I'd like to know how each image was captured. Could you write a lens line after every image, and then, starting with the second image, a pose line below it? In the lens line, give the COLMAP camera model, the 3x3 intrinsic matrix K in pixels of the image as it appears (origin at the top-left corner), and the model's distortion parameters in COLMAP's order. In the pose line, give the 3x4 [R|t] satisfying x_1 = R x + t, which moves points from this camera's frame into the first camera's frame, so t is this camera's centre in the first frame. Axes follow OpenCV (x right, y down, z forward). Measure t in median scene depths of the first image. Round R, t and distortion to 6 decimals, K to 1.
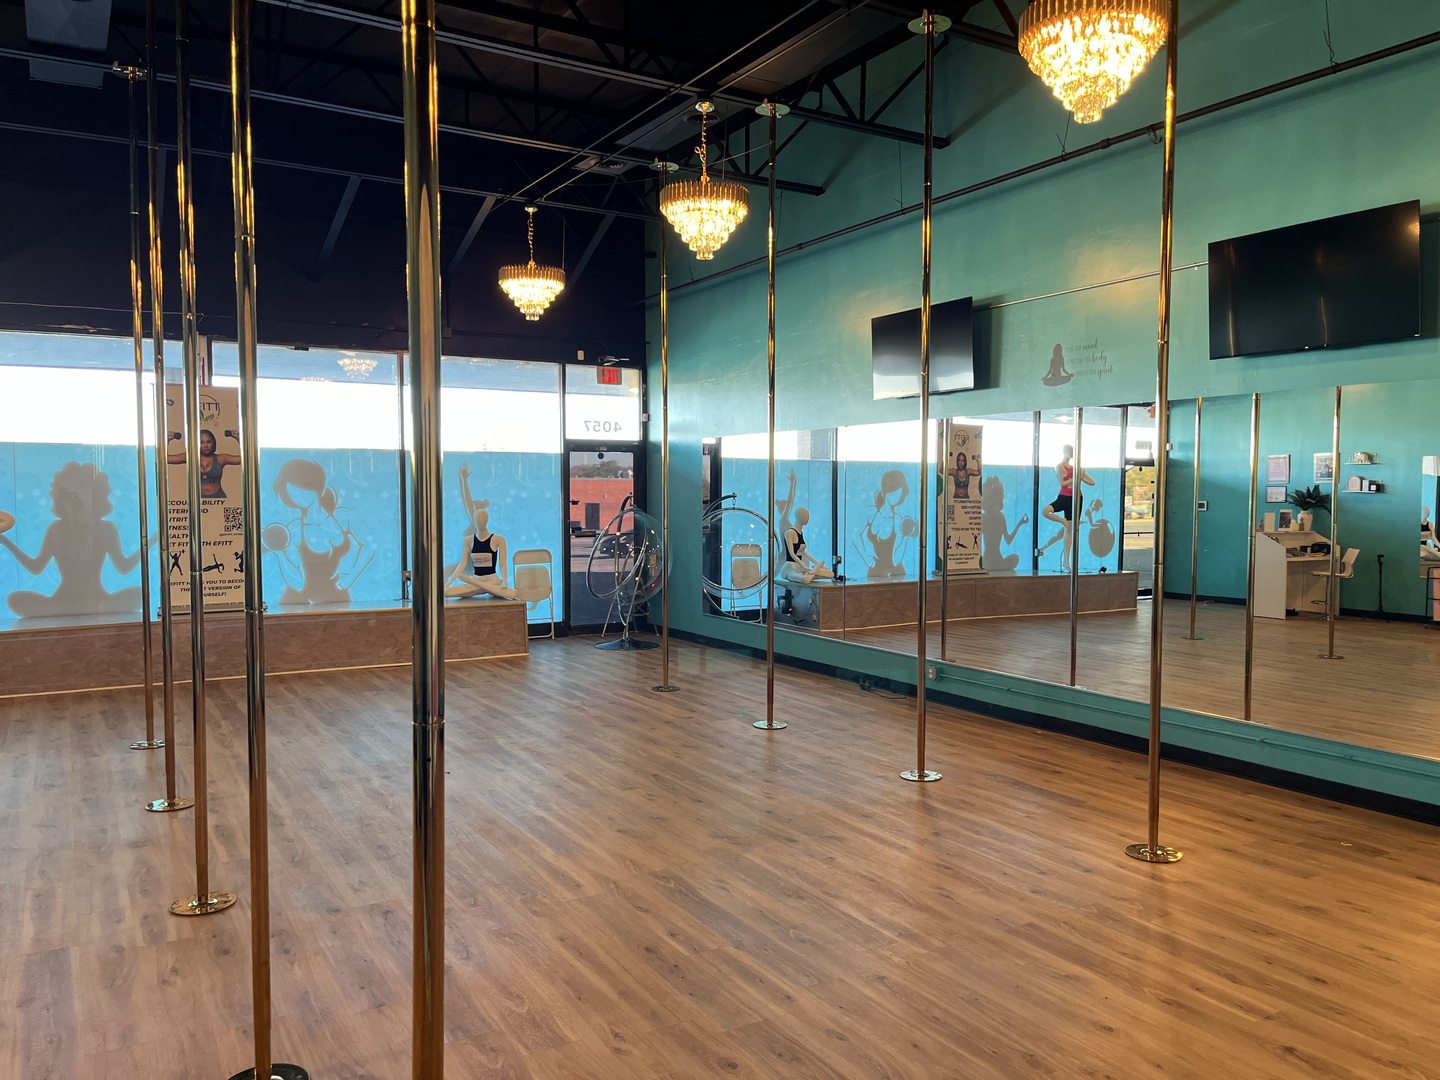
lens RADIAL K [[1094.4, 0, 717.3], [0, 1094.4, 541.7], [0, 0, 1]] dist [0.041099, -0.045595]
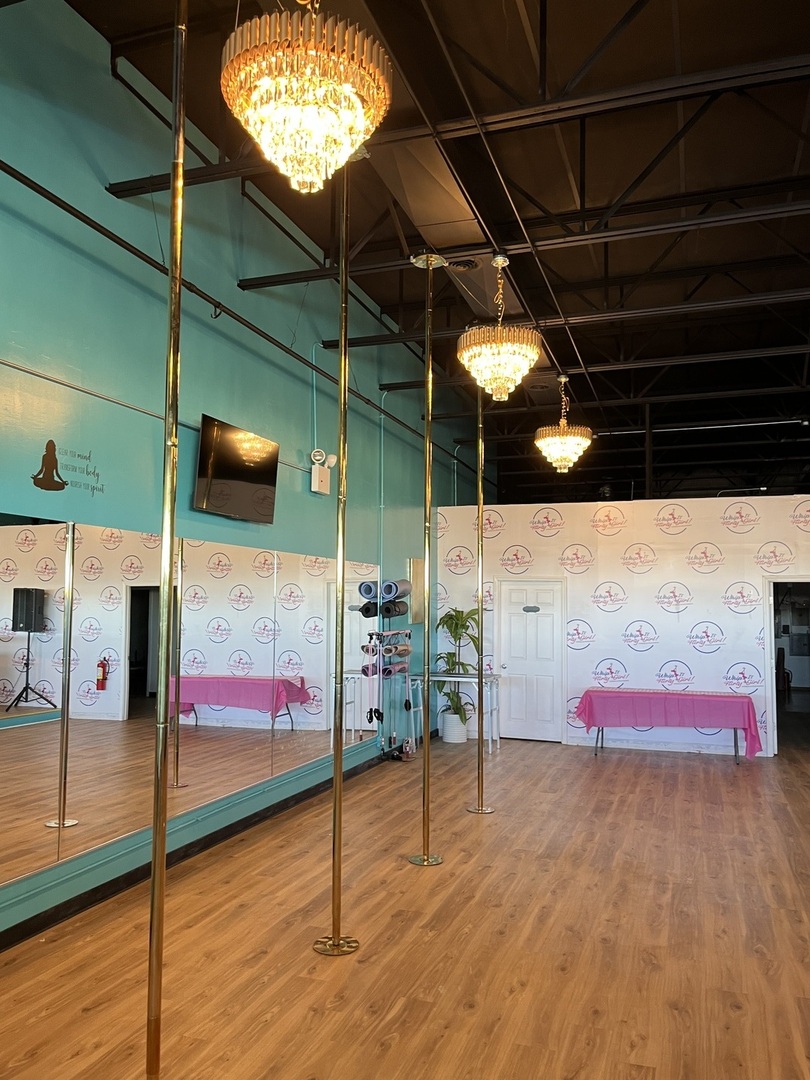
lens RADIAL K [[852.6, 0, 406.0], [0, 852.6, 539.6], [0, 0, 1]] dist [0.010757, 0.001187]
pose [[-0.649254, 0.053269, 0.758704, -0.231845], [0.028117, 0.998543, -0.046048, -0.047775], [-0.760052, -0.008564, -0.649806, 0.830849]]
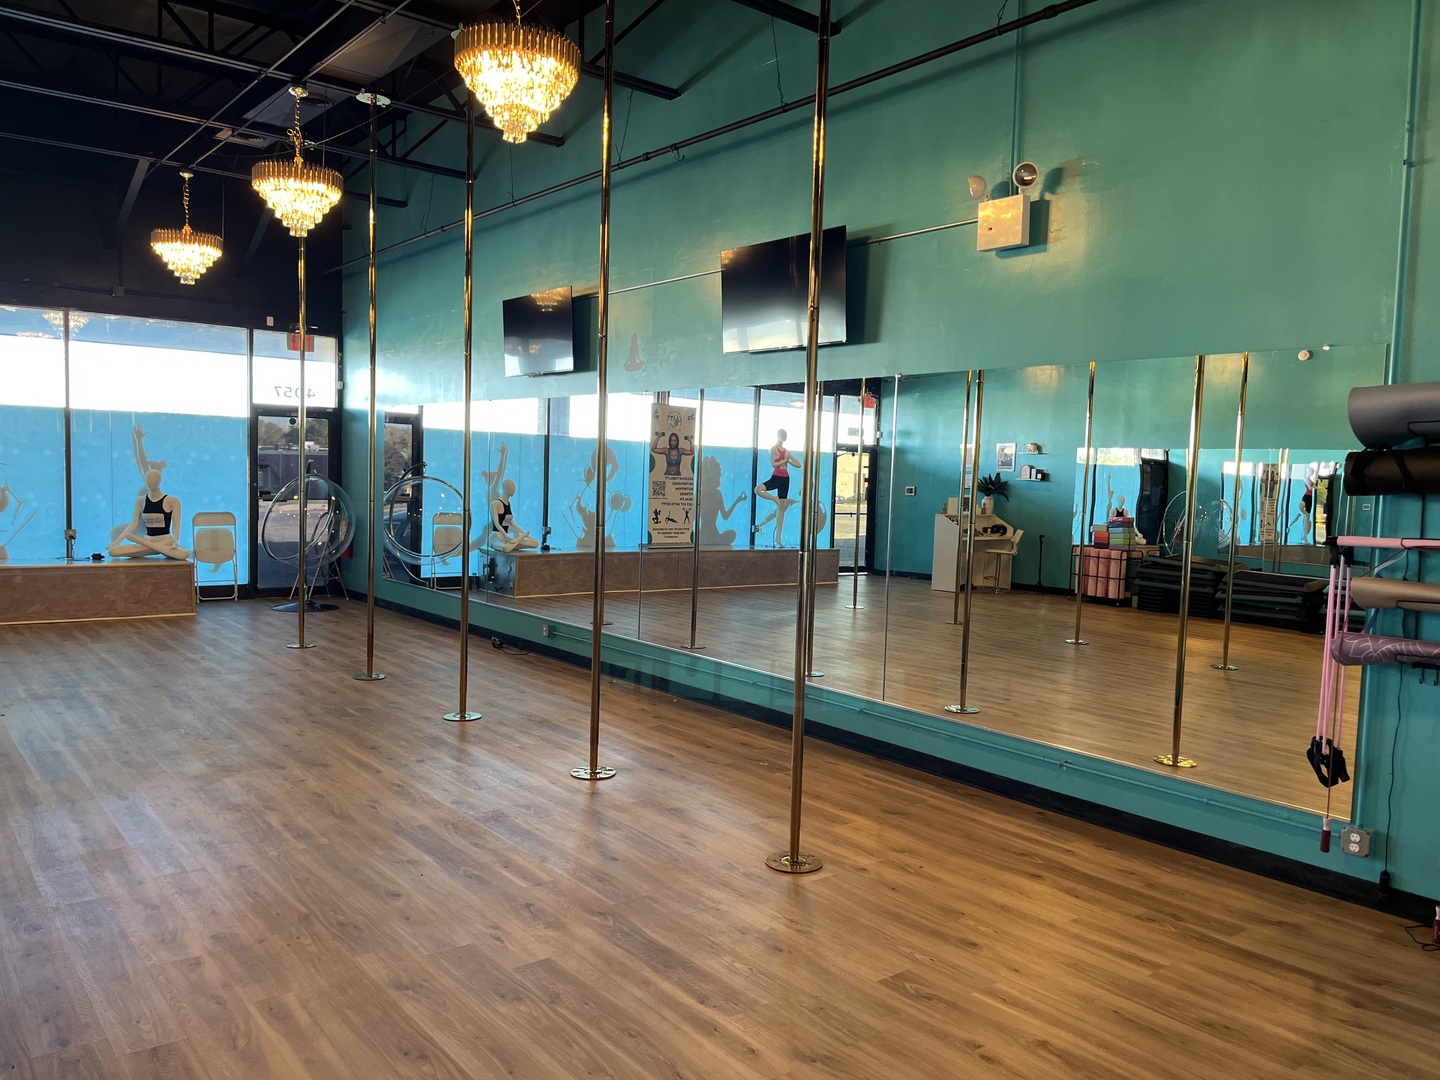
lens RADIAL K [[1094.4, 0, 723.7], [0, 1094.4, 543.7], [0, 0, 1]] dist [0.041099, -0.045595]
pose [[0.989901, 0.020095, 0.140329, 0.169563], [-0.023128, 0.999532, 0.020014, 0.005837], [-0.139861, -0.023057, 0.989903, -0.079413]]
